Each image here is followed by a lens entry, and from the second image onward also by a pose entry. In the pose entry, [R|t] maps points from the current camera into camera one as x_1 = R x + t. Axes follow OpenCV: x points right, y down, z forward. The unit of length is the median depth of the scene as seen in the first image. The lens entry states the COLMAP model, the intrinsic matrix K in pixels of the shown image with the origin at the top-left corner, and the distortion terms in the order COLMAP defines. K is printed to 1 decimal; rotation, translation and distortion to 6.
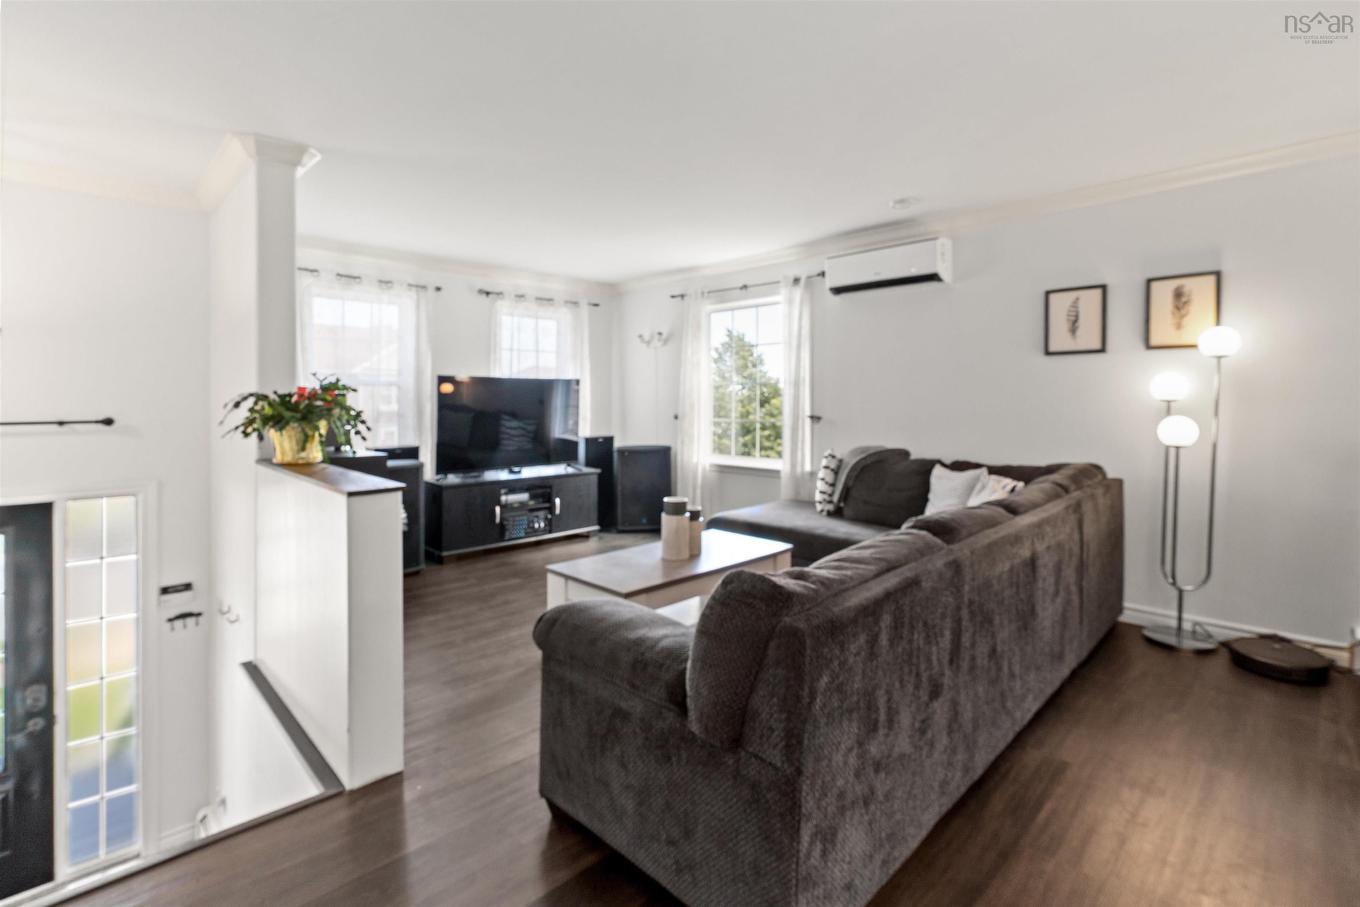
lens RADIAL K [[630.8, 0, 683.1], [0, 630.8, 395.3], [0, 0, 1]] dist [-0.005400, 0.003382]
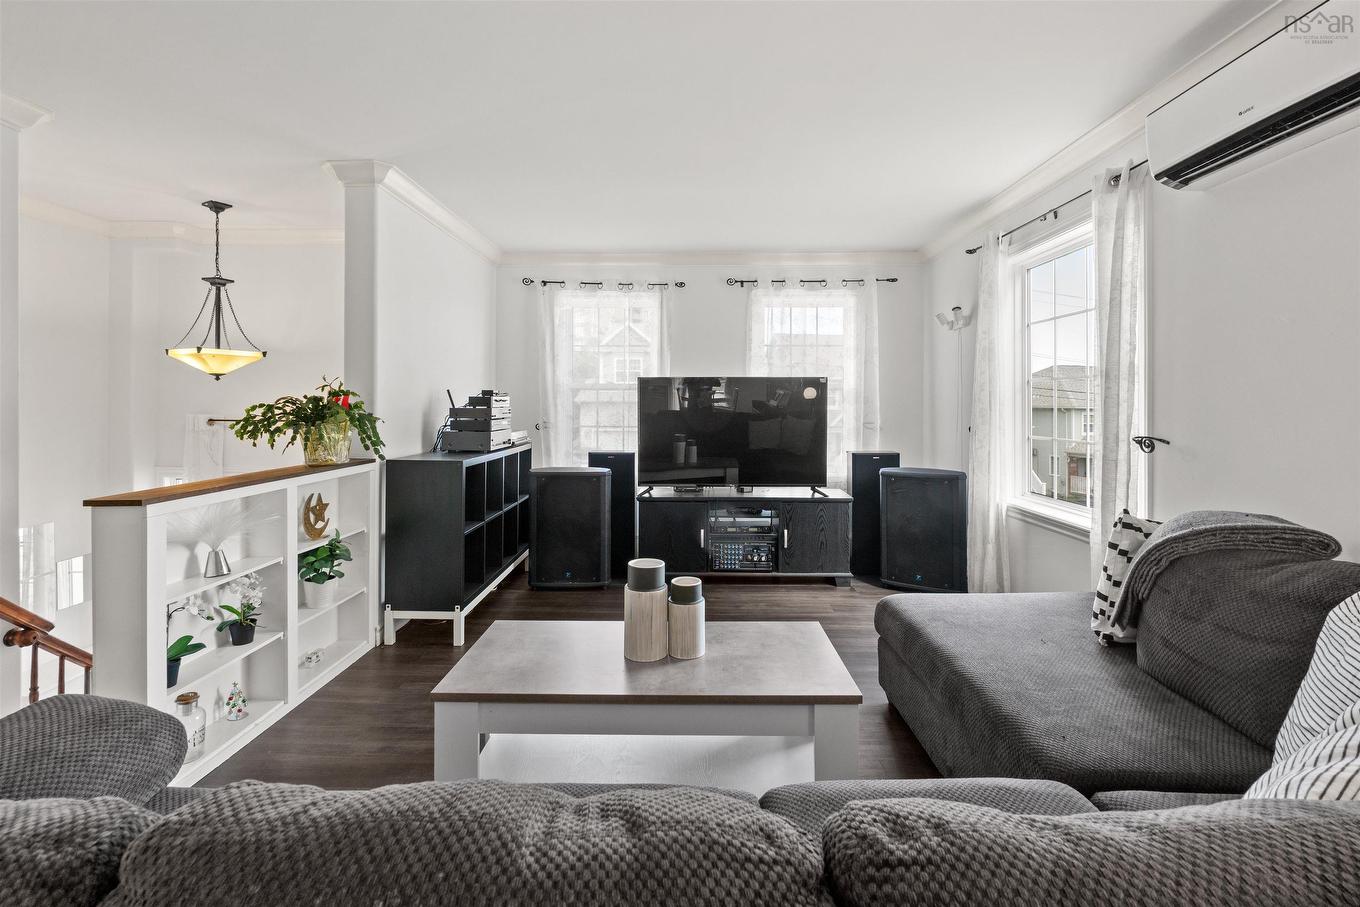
lens RADIAL K [[630.8, 0, 687.4], [0, 630.8, 403.0], [0, 0, 1]] dist [-0.005400, 0.003382]
pose [[0.709841, -0.000168, -0.704361, 0.272563], [0.004726, 0.999979, 0.004524, 0.000875], [0.704346, -0.006541, 0.709827, 0.348816]]
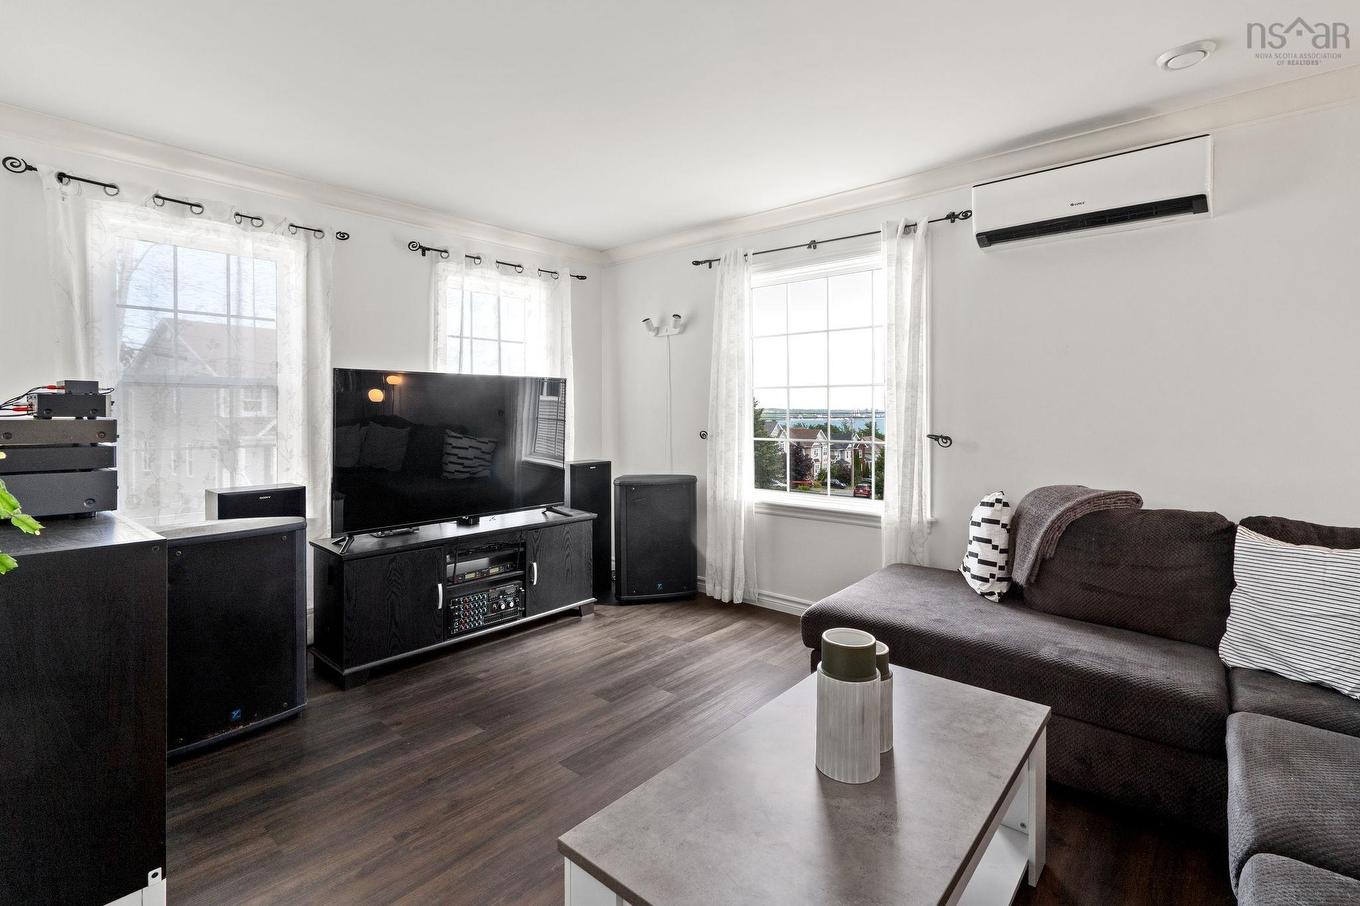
lens RADIAL K [[630.8, 0, 685.0], [0, 630.8, 413.3], [0, 0, 1]] dist [-0.005400, 0.003382]
pose [[0.996792, -0.000719, 0.080030, -0.096374], [-0.000435, 0.999896, 0.014397, 0.000554], [-0.080032, -0.014386, 0.996688, 0.339413]]
